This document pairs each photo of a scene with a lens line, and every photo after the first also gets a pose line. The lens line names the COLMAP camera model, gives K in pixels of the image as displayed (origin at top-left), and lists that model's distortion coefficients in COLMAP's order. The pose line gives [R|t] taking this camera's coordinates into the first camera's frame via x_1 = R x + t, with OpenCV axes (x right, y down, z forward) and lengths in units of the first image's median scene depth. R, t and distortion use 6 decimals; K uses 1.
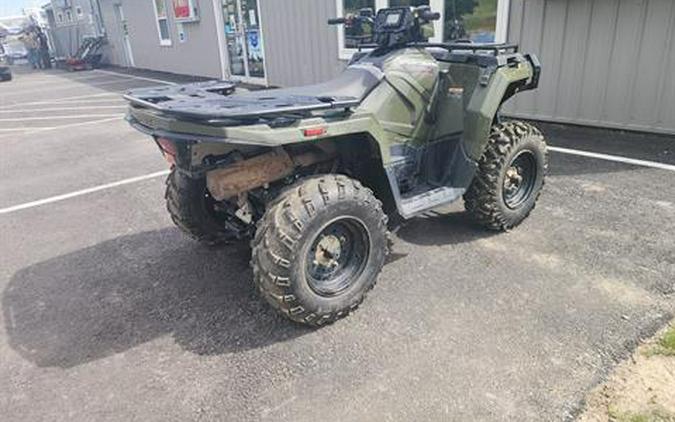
lens RADIAL K [[445.8, 0, 337.5], [0, 445.8, 211.0], [0, 0, 1]] dist [0.003854, 0.001101]
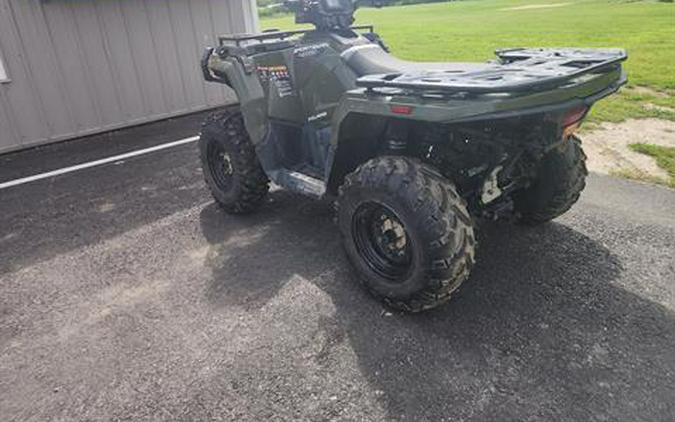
lens RADIAL K [[445.8, 0, 337.5], [0, 445.8, 211.0], [0, 0, 1]] dist [0.003854, 0.001101]
pose [[-0.102557, -0.374164, 0.921674, -1.006324], [0.424925, 0.821287, 0.380693, -0.448607], [-0.899400, 0.430685, 0.074763, 1.190567]]
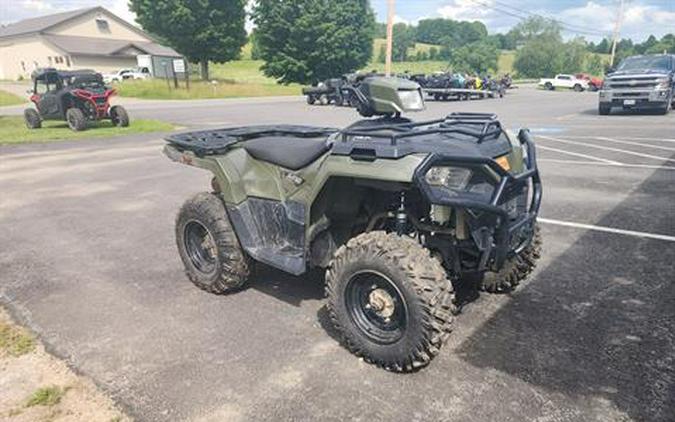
lens RADIAL K [[445.8, 0, 337.5], [0, 445.8, 211.0], [0, 0, 1]] dist [0.003854, 0.001101]
pose [[0.210995, 0.293861, -0.932270, 1.205992], [-0.349822, 0.913273, 0.208700, -0.407356], [0.912746, 0.282094, 0.295495, 0.736716]]
